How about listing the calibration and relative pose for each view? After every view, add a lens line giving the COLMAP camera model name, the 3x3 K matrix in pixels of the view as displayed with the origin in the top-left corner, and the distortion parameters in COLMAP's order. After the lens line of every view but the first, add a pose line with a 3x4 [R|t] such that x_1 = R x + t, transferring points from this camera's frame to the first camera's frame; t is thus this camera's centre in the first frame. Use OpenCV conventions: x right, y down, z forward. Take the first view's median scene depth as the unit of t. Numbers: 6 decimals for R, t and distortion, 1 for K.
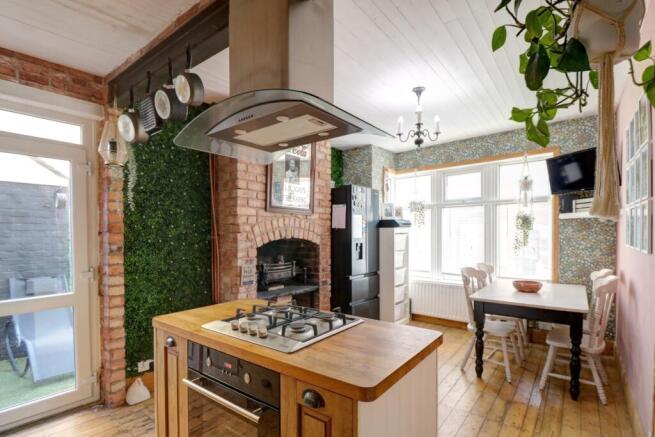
lens RADIAL K [[315.4, 0, 329.6], [0, 315.4, 230.4], [0, 0, 1]] dist [0.000135, -0.000131]
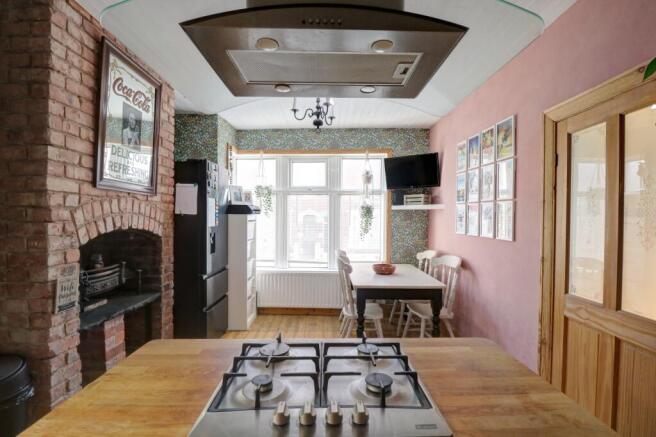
lens RADIAL K [[318.7, 0, 340.8], [0, 318.7, 217.9], [0, 0, 1]] dist [-0.018037, -0.000457]
pose [[0.779664, 0.008303, 0.626143, -0.175340], [-0.014660, 0.999880, 0.004994, -0.007987], [-0.626026, -0.013073, 0.779692, 0.170071]]
